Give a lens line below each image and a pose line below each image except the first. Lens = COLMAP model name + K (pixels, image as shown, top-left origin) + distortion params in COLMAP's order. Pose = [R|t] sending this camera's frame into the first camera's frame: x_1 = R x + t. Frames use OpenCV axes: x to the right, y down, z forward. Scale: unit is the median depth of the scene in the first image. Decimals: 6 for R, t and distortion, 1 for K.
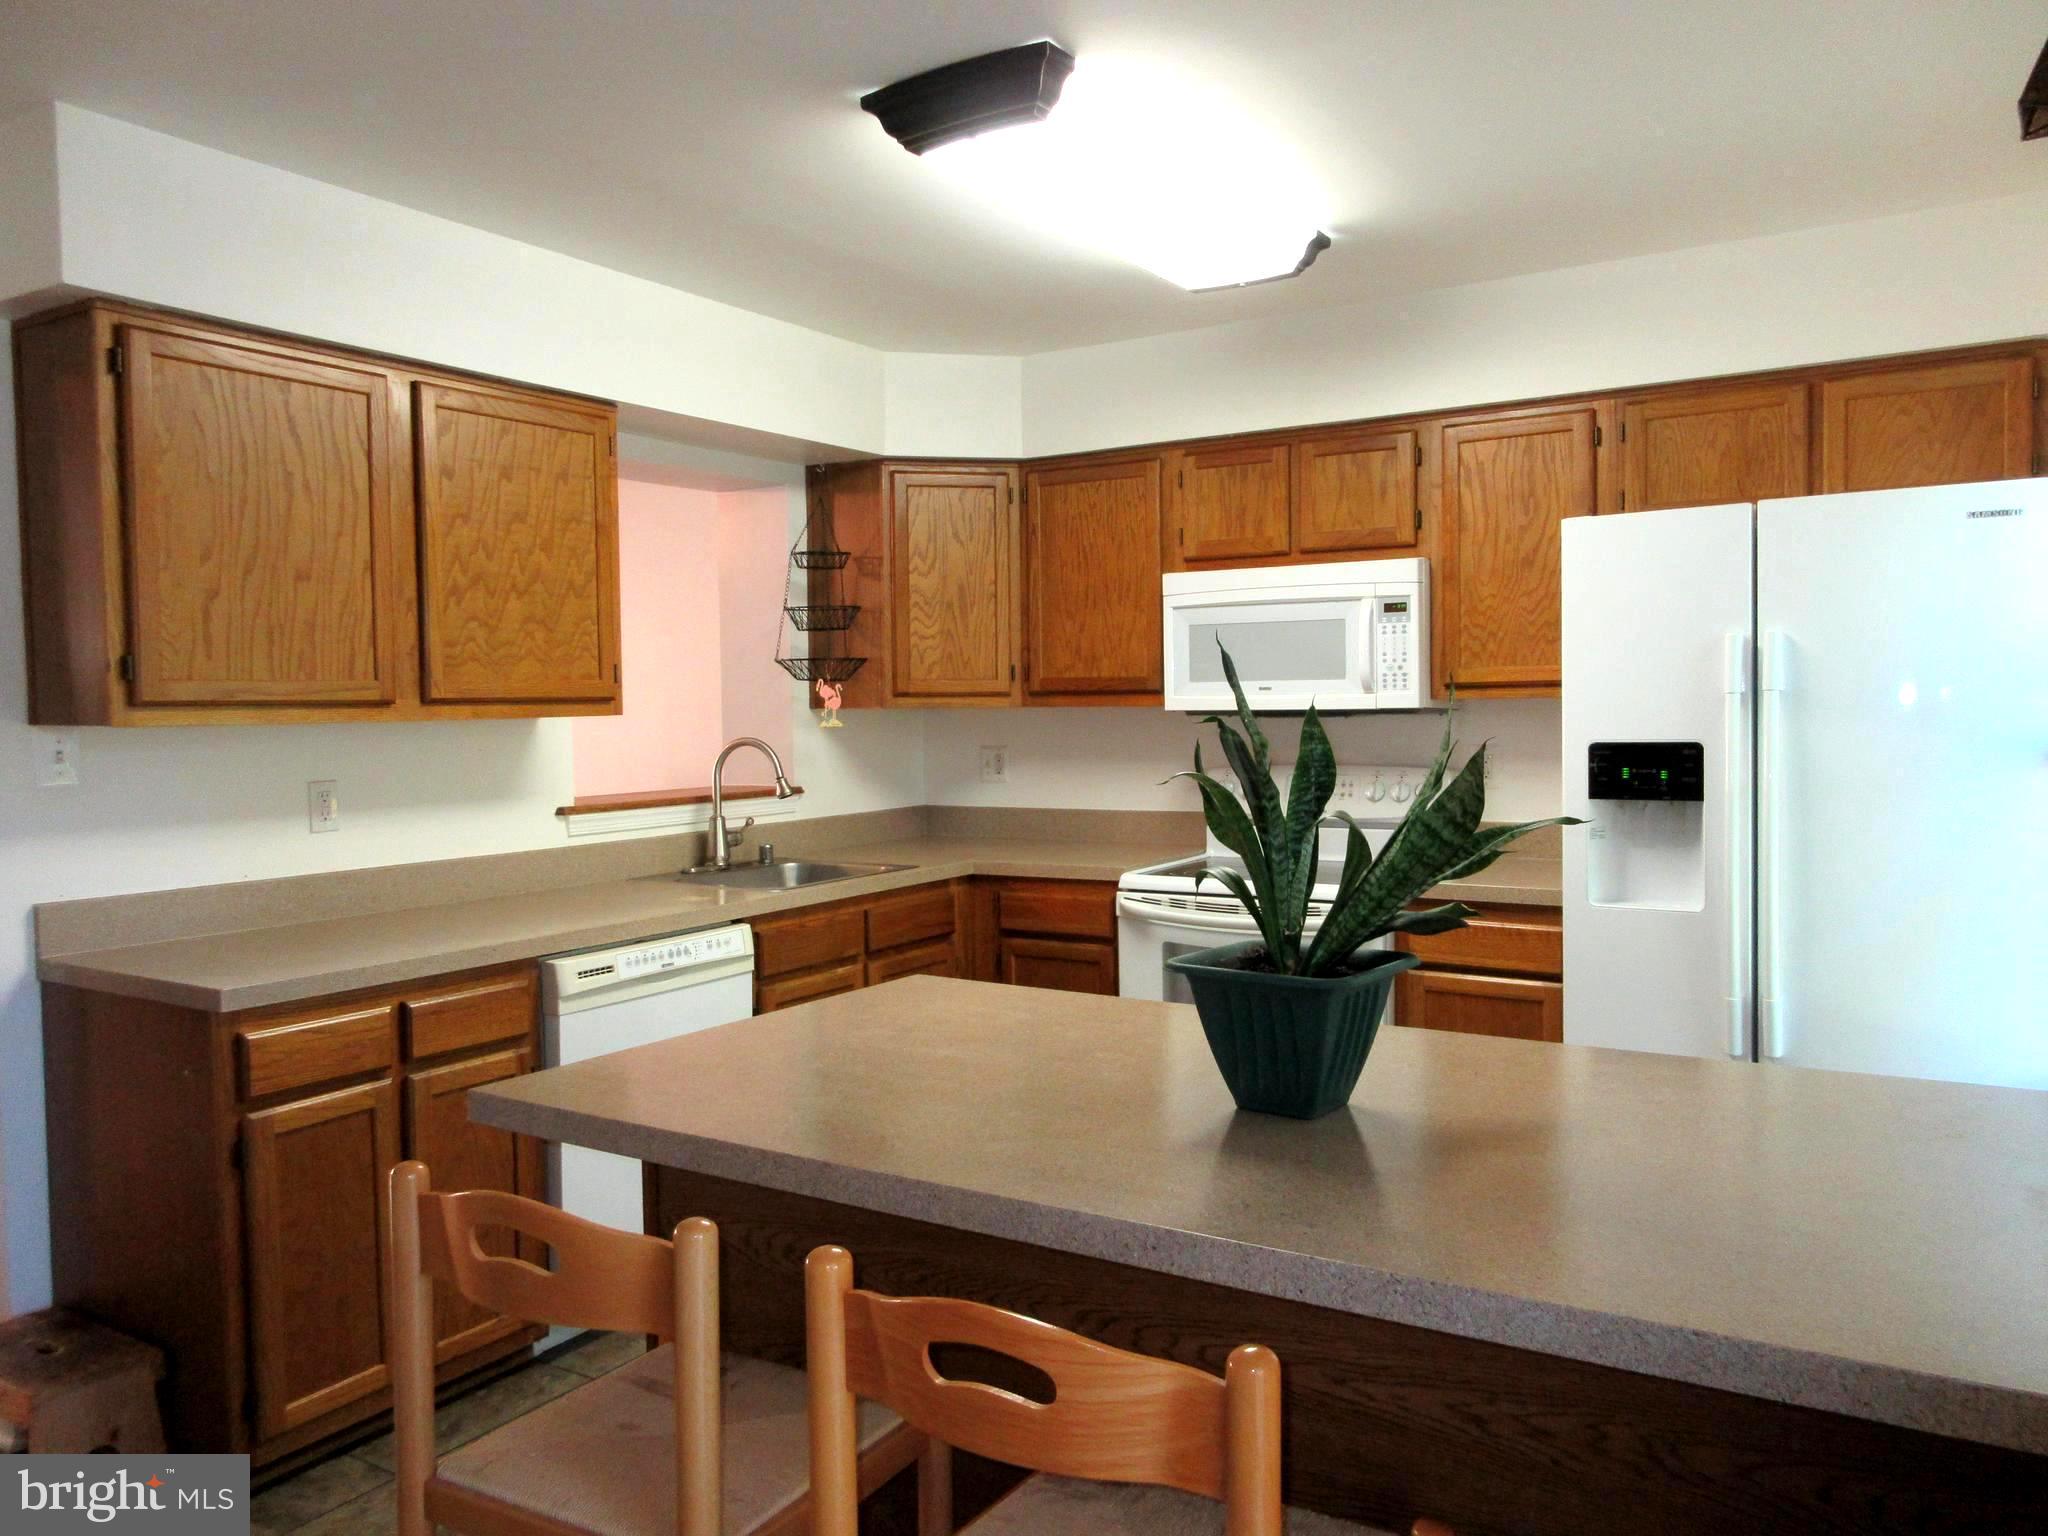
lens RADIAL K [[1514.1, 0, 1024.0], [0, 1514.1, 768.0], [0, 0, 1]] dist [-0.002647, -0.001511]
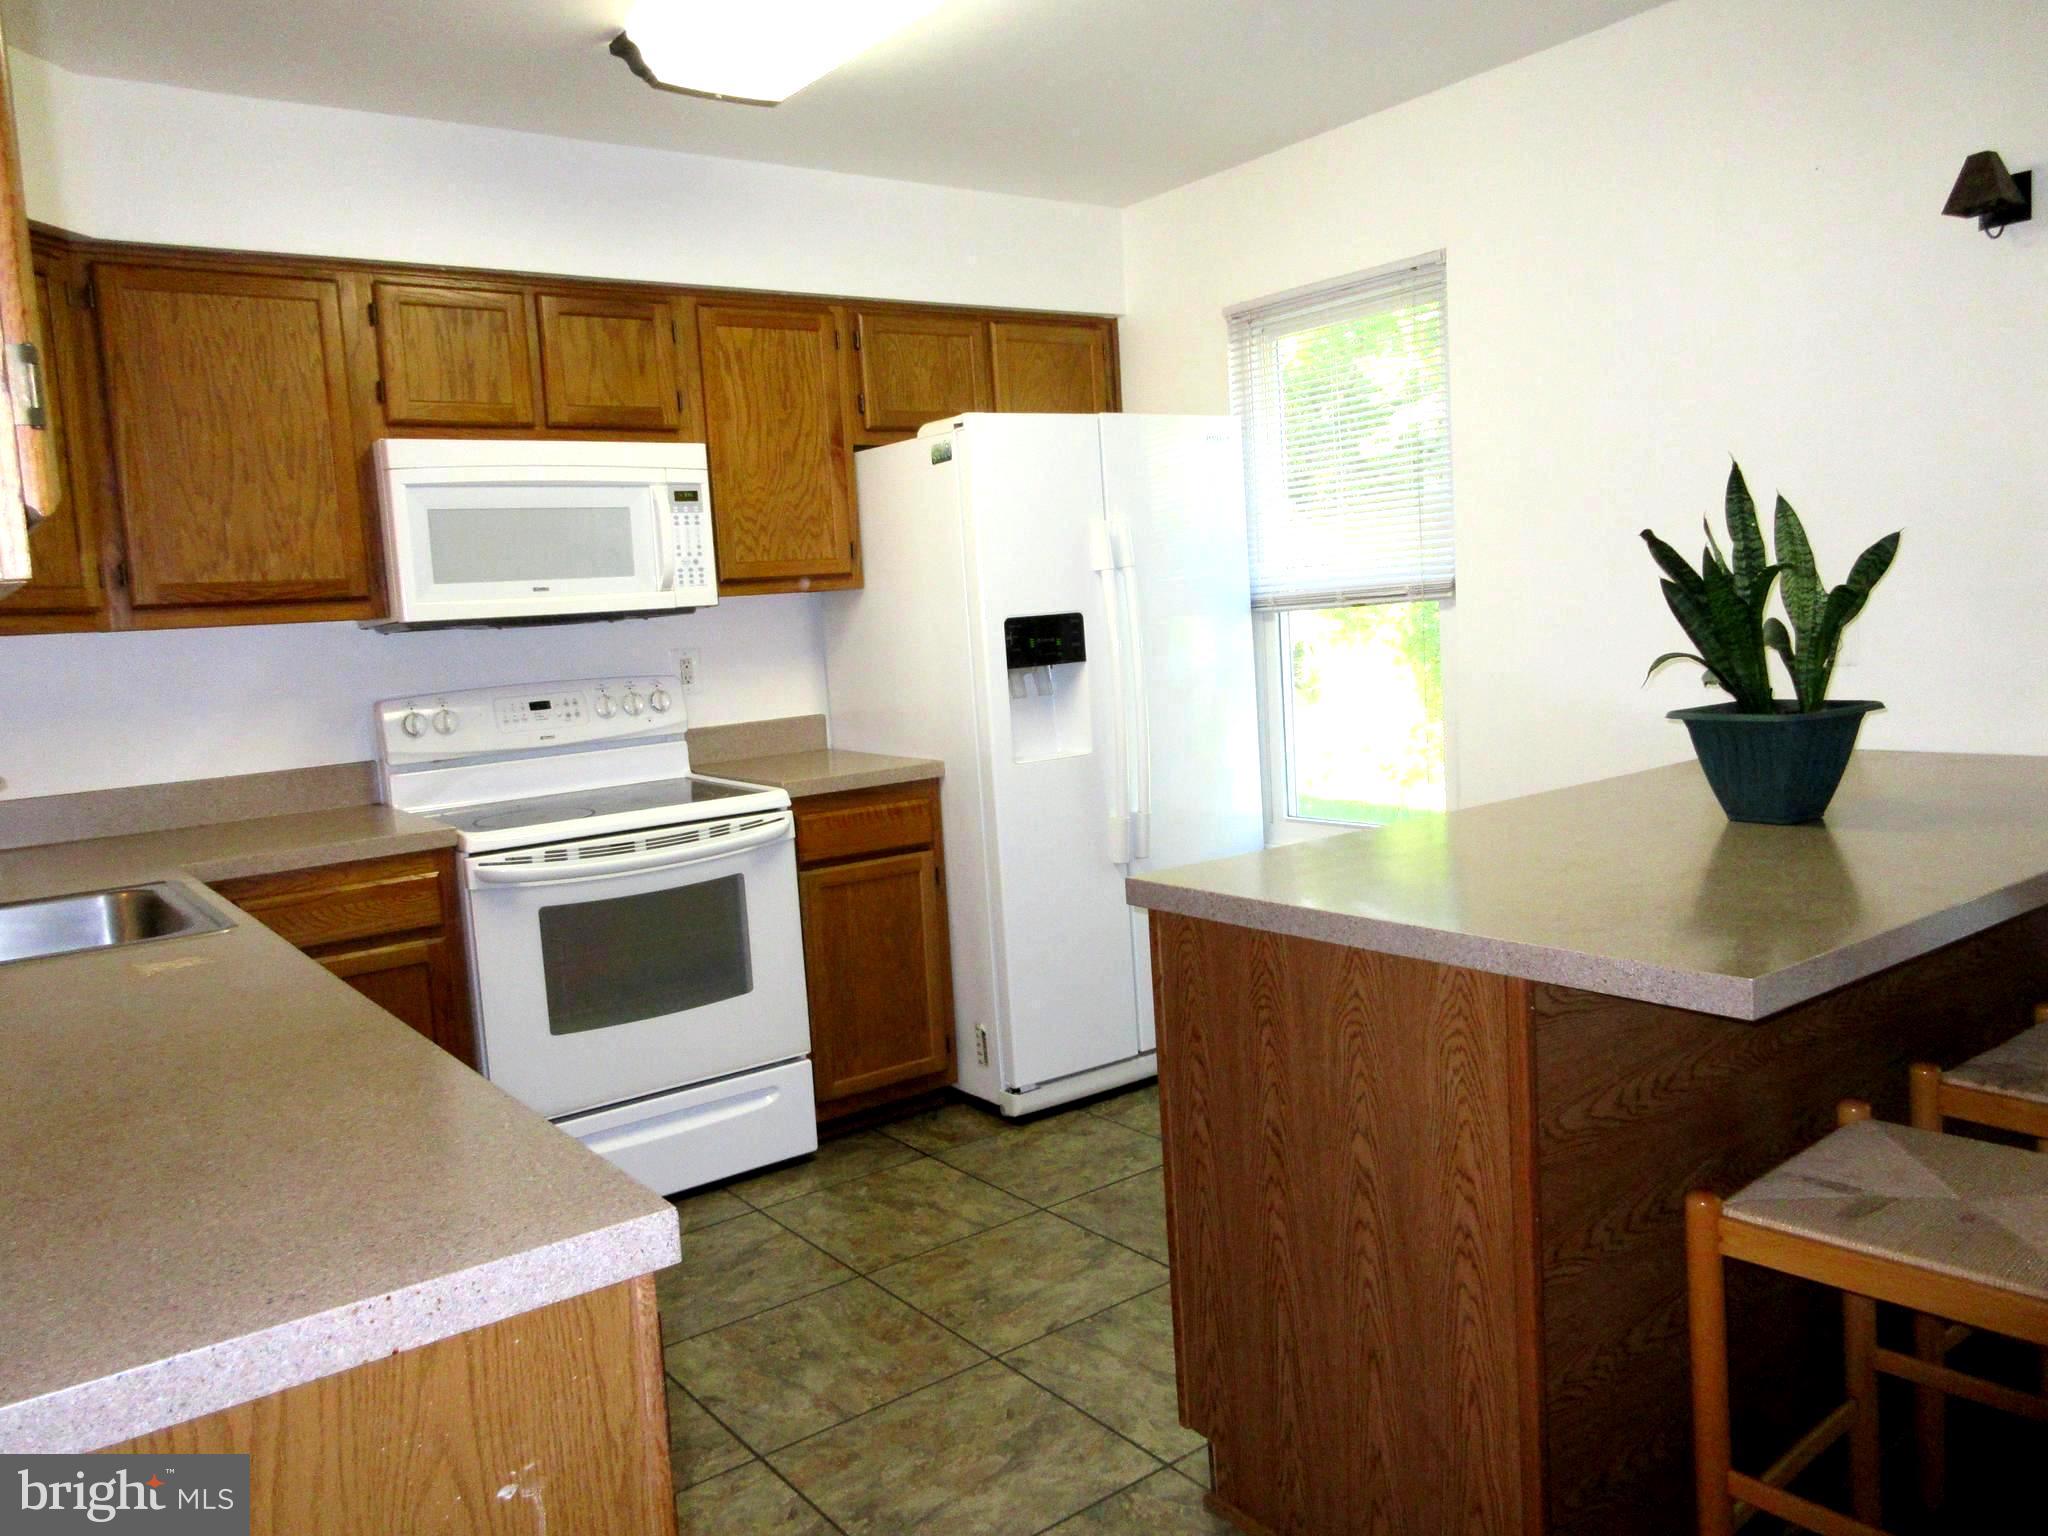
lens RADIAL K [[1540.6, 0, 1024.0], [0, 1540.6, 768.0], [0, 0, 1]] dist [0.009566, 0.000772]
pose [[0.358577, -0.105477, 0.927522, -0.559828], [0.098388, 0.992332, 0.074811, 0.007606], [-0.928301, 0.064431, 0.366205, 0.474952]]
